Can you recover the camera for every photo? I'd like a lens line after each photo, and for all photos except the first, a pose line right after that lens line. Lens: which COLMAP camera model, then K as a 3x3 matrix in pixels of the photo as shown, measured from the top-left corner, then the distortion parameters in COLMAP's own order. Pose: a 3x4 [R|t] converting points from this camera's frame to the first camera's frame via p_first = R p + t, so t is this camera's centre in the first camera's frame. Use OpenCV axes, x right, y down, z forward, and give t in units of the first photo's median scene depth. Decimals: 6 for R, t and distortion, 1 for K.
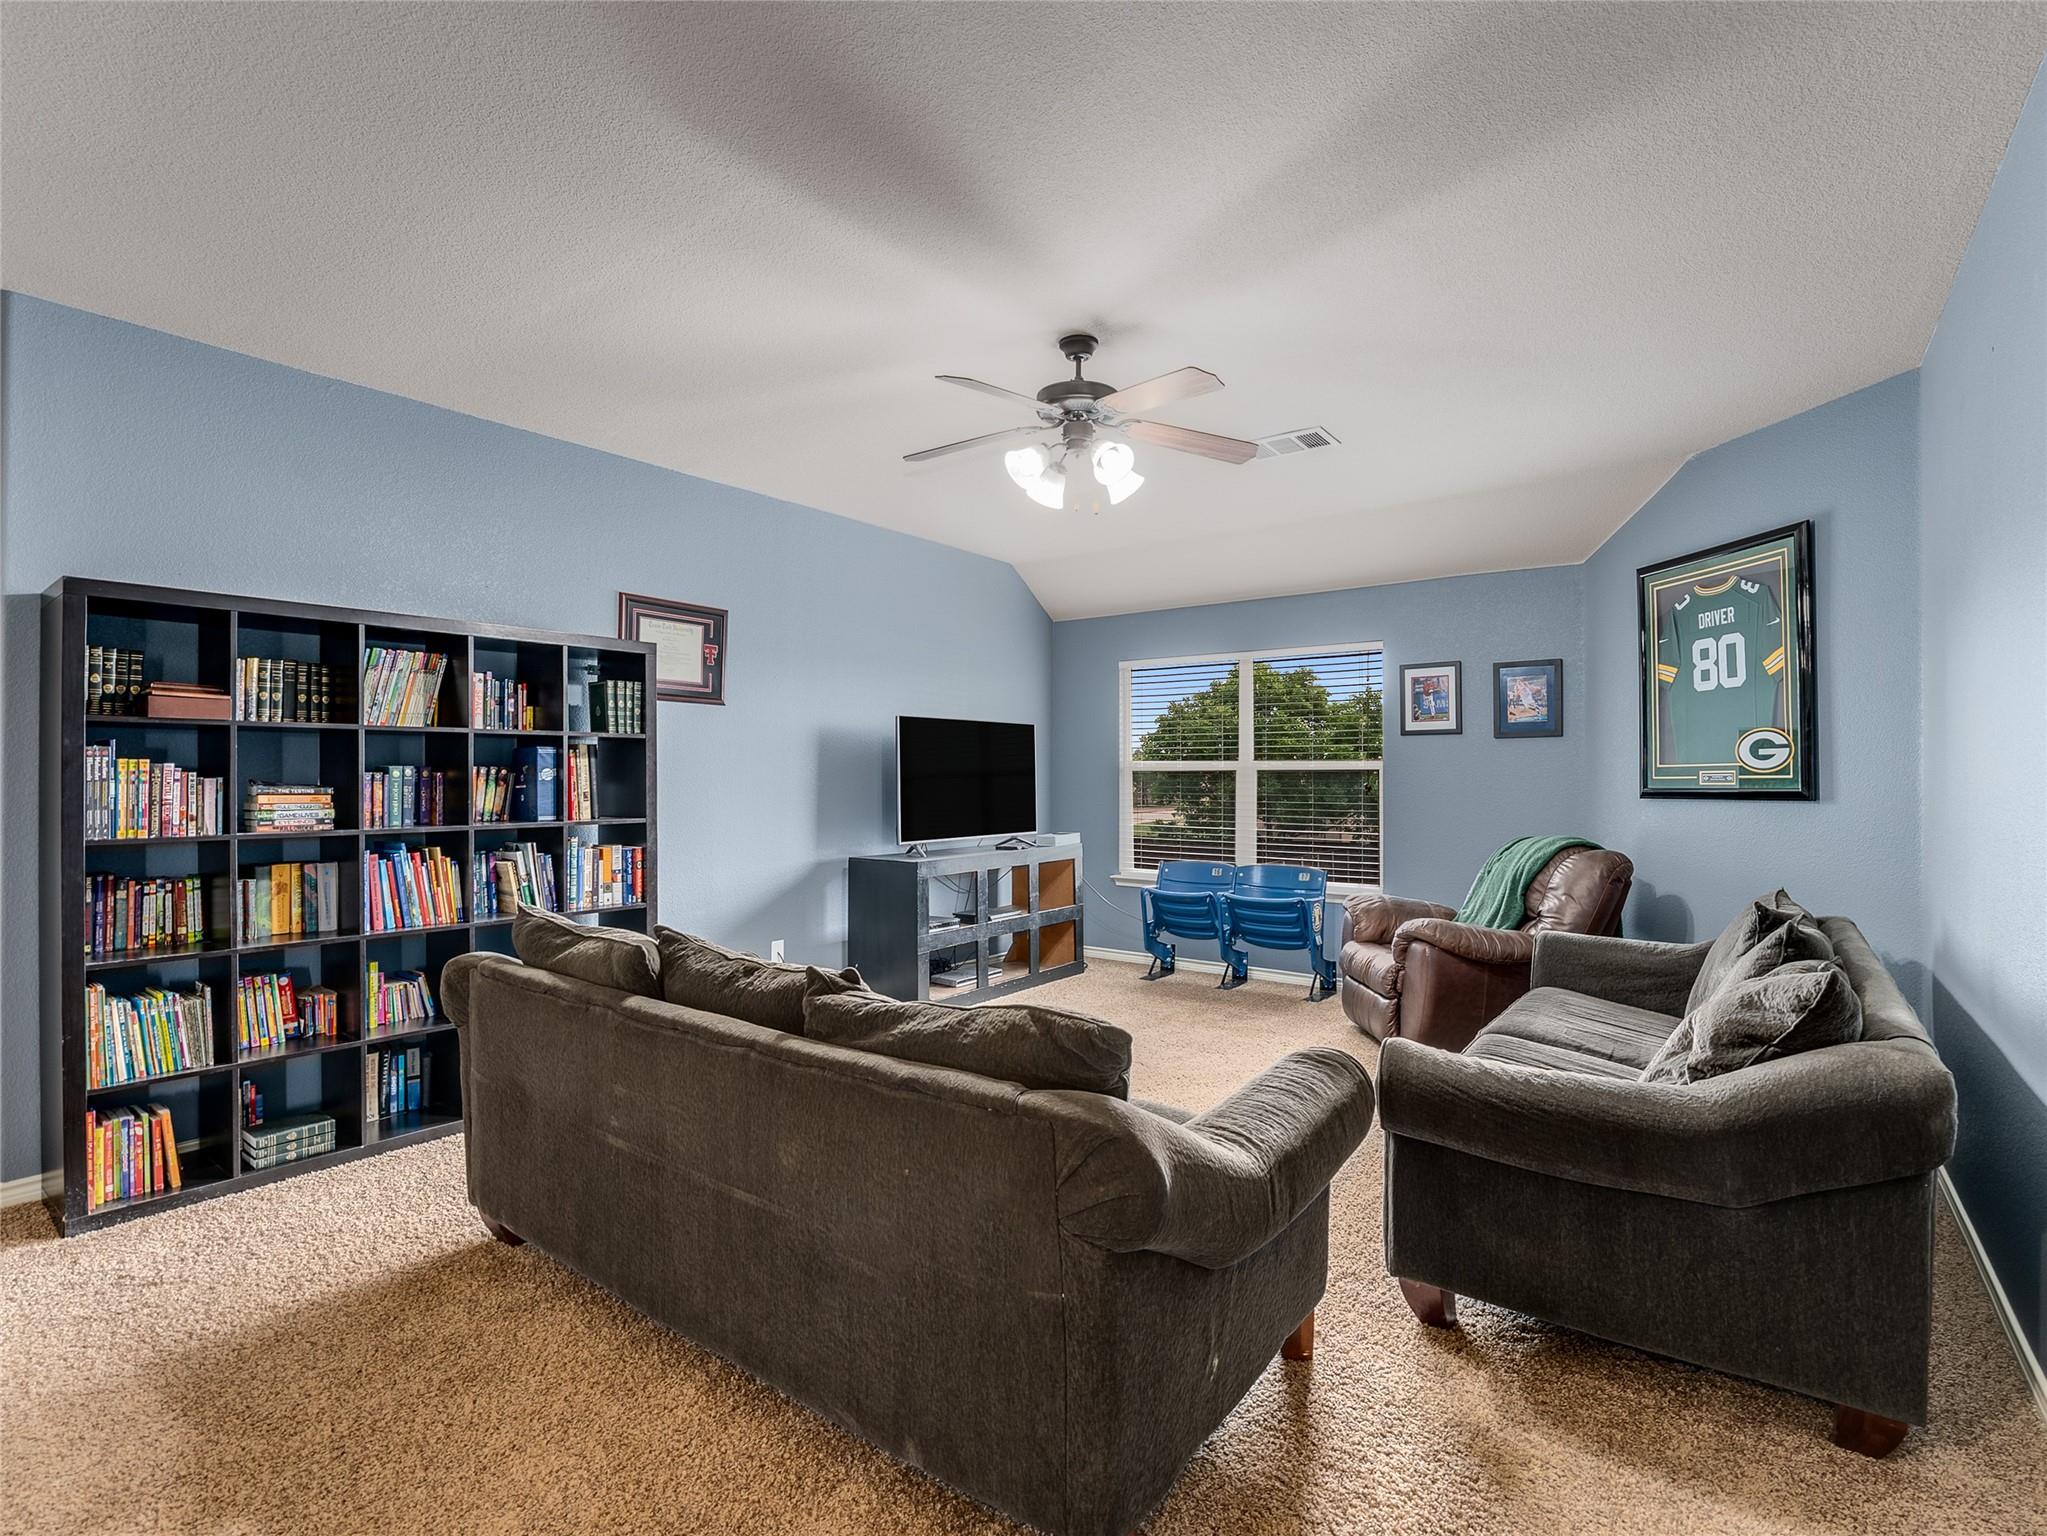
lens RADIAL K [[992.9, 0, 1028.2], [0, 992.9, 768.2], [0, 0, 1]] dist [-0.003376, -0.000273]
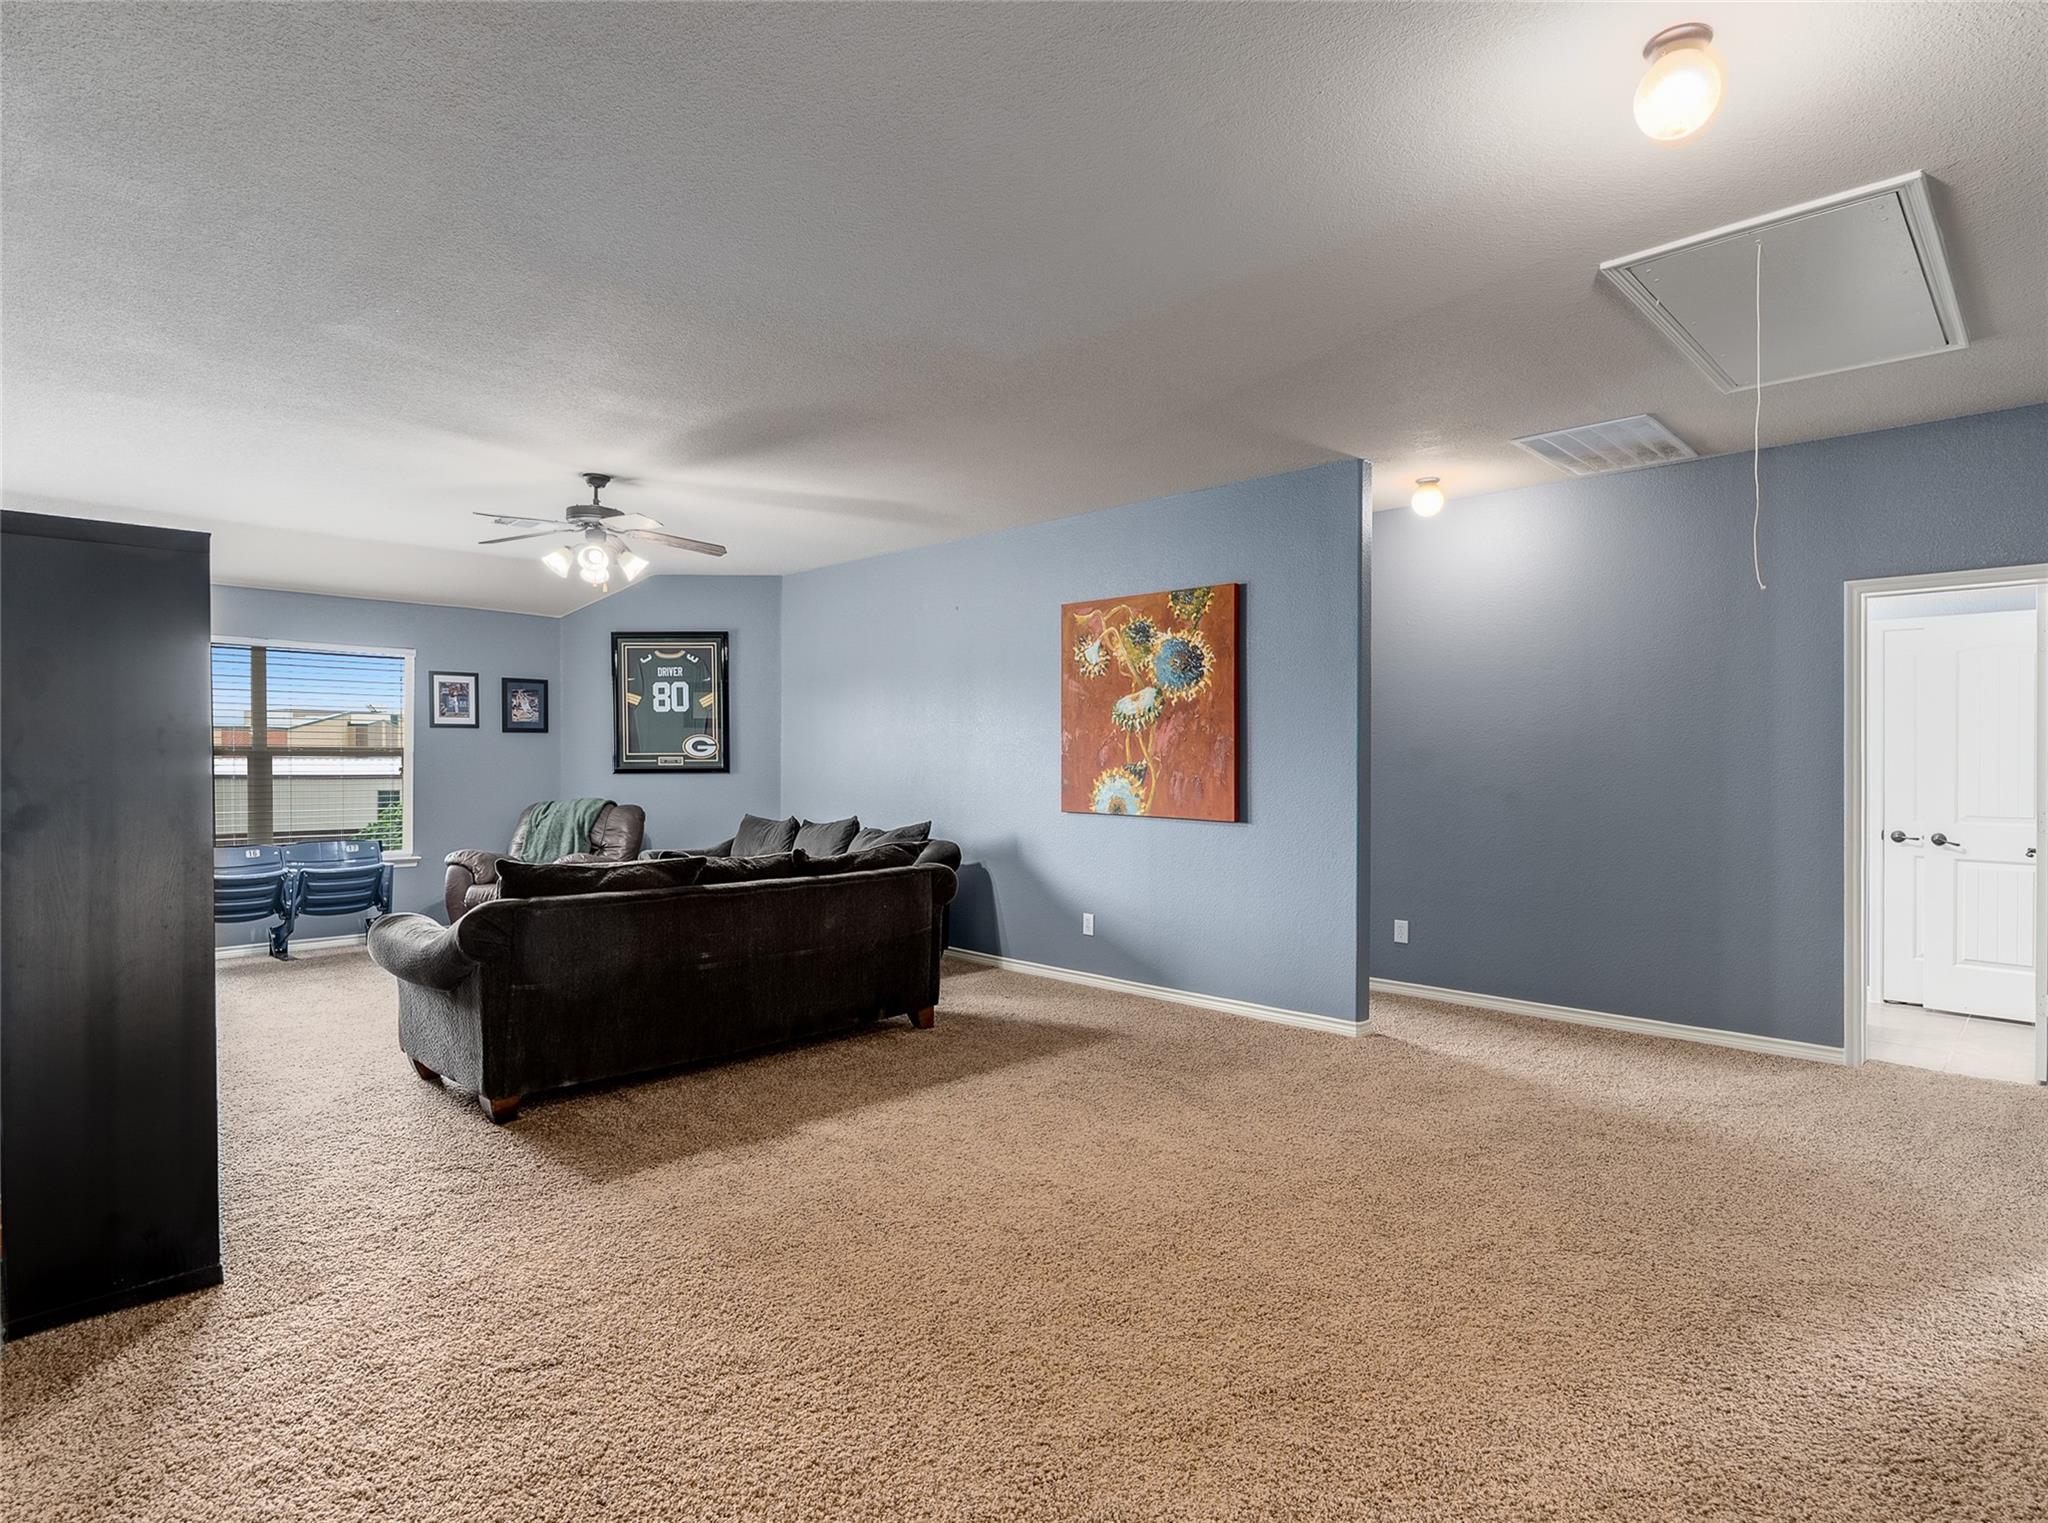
lens RADIAL K [[1084.8, 0, 1027.5], [0, 1084.8, 762.8], [0, 0, 1]] dist [-0.004035, -0.000606]
pose [[0.150877, -0.004372, 0.988543, -1.111938], [-0.010554, 0.999926, 0.006033, -0.005595], [-0.988496, -0.011343, 0.150820, 0.063198]]
